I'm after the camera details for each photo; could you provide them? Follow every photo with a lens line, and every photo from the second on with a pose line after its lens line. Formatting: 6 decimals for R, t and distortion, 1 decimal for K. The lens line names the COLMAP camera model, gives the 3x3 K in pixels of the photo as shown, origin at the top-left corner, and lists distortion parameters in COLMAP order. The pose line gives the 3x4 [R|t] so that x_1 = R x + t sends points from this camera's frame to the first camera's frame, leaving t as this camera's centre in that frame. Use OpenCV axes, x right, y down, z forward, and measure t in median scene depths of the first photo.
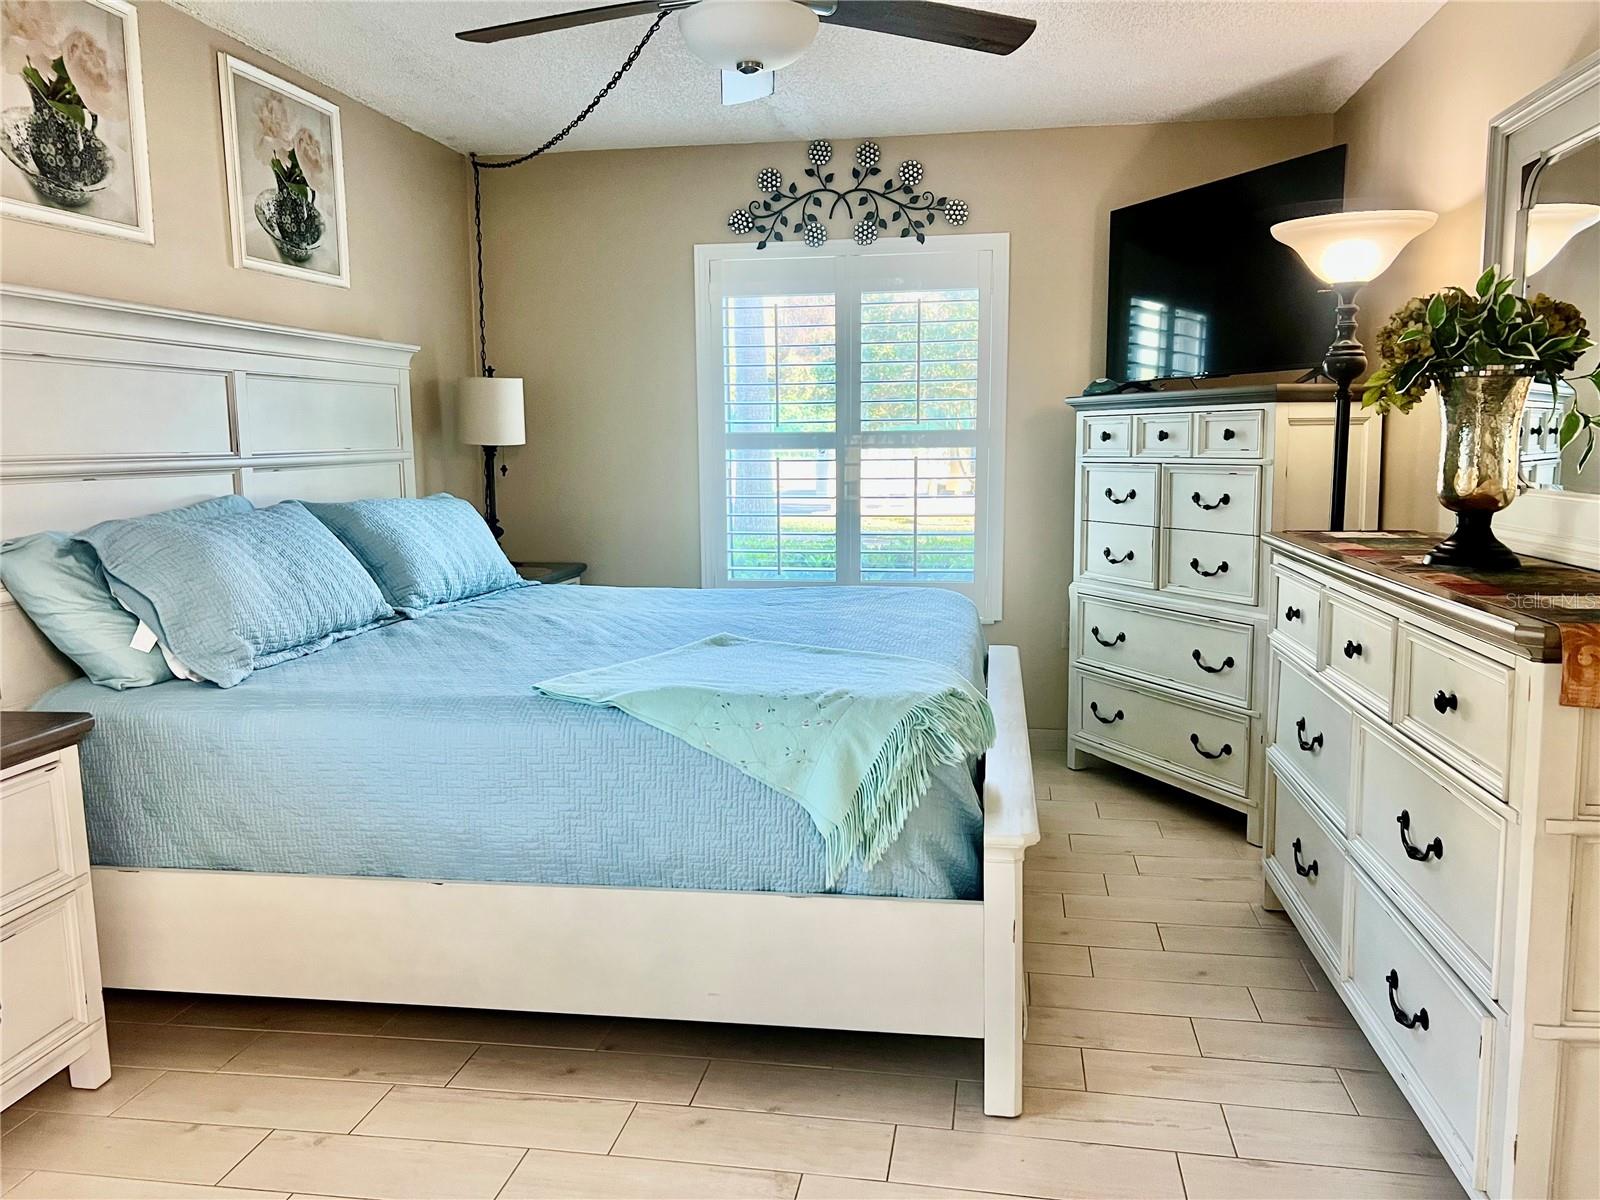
lens RADIAL K [[1212.0, 0, 807.5], [0, 1212.0, 600.8], [0, 0, 1]] dist [0.041485, -0.040489]
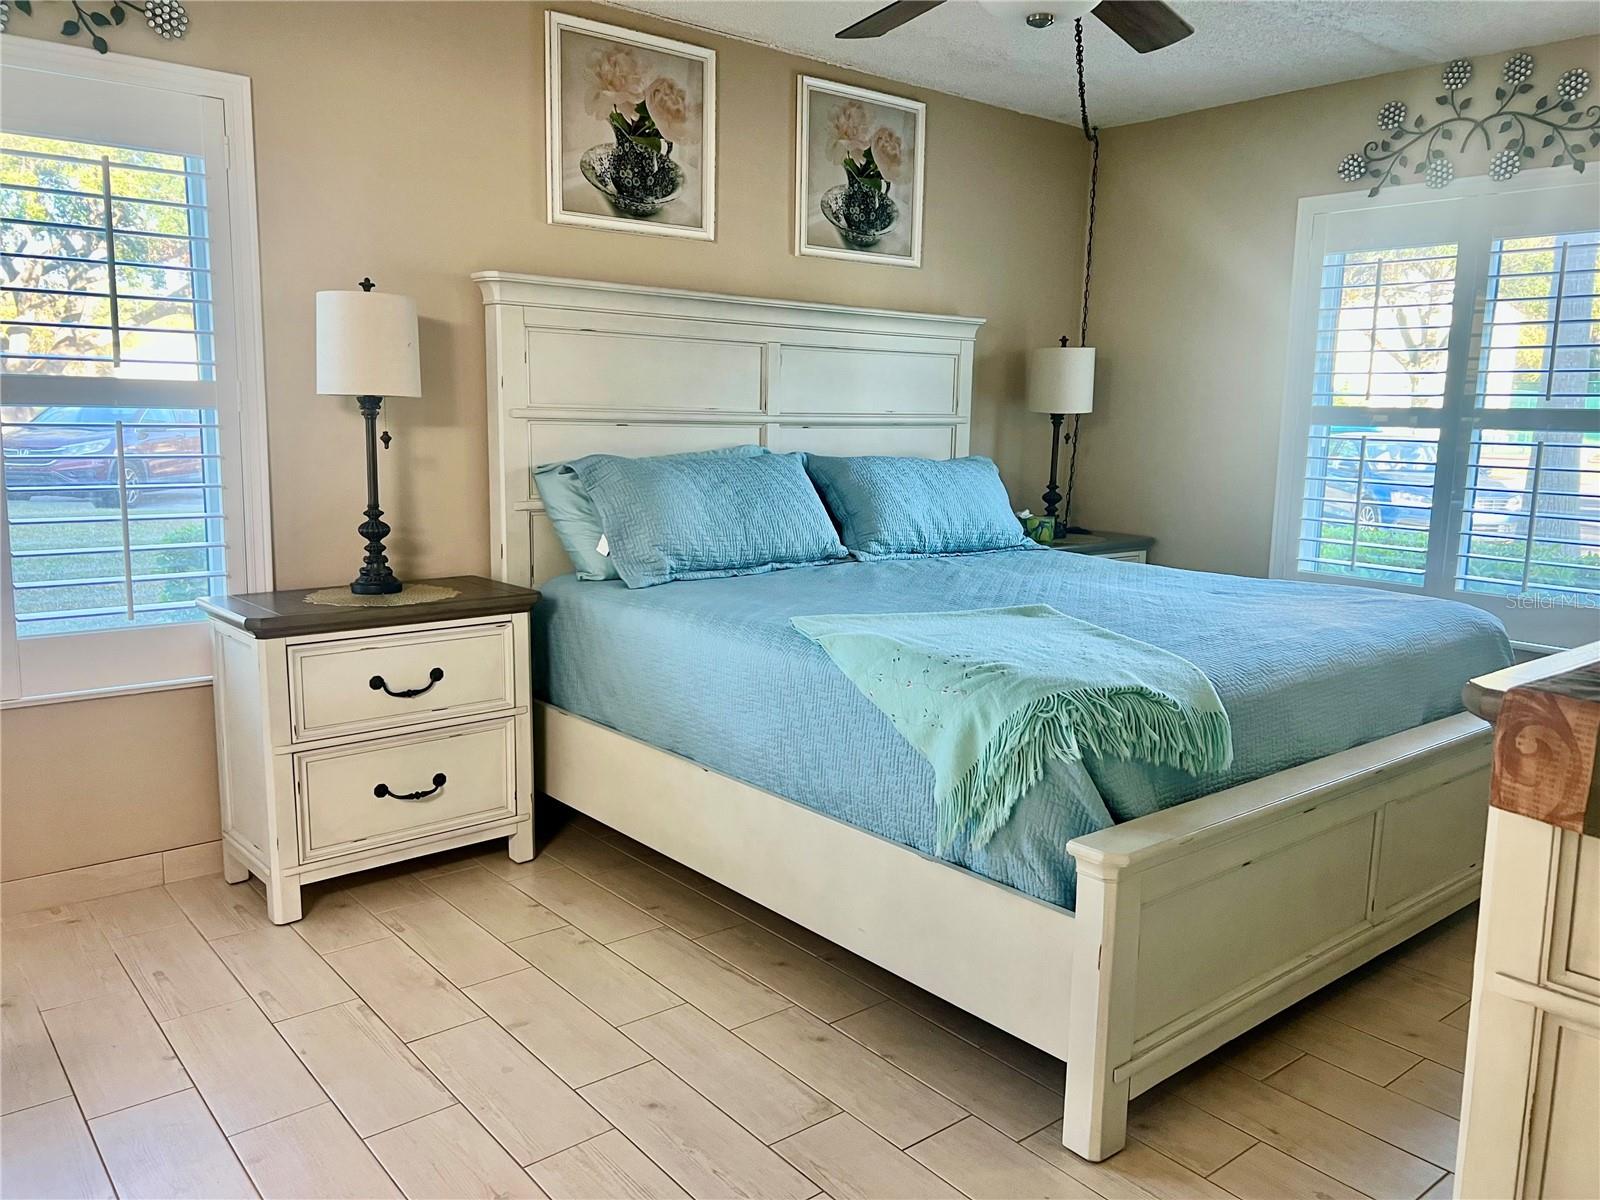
lens RADIAL K [[1212.0, 0, 807.5], [0, 1212.0, 600.8], [0, 0, 1]] dist [0.041485, -0.040489]
pose [[0.756326, 0.130238, -0.641100, 0.290373], [-0.117365, 0.991096, 0.062879, -0.010962], [0.643581, 0.027685, 0.764877, 0.086967]]
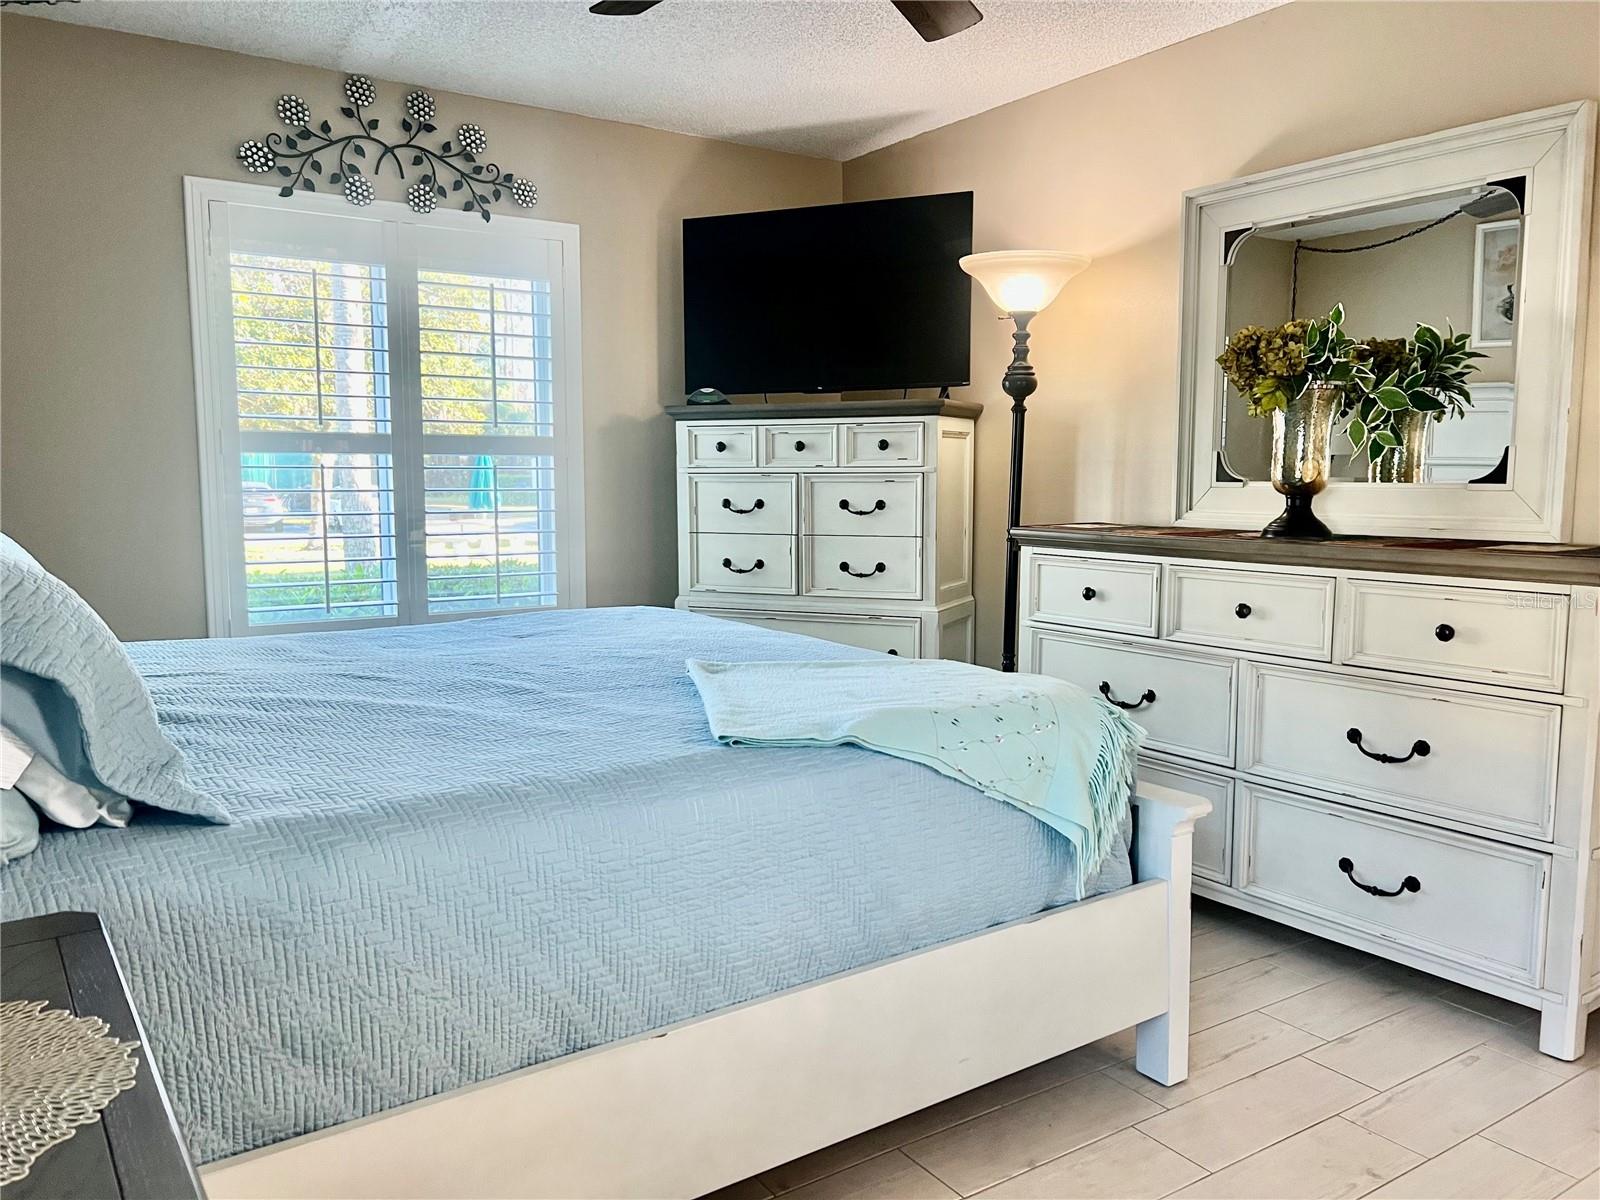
lens RADIAL K [[1239.8, 0, 827.9], [0, 1239.8, 596.6], [0, 0, 1]] dist [0.033442, -0.003546]
pose [[0.715063, -0.062652, 0.696247, -0.413044], [0.083521, 0.996498, 0.003892, -0.009921], [-0.694053, 0.055368, 0.717792, 0.226753]]
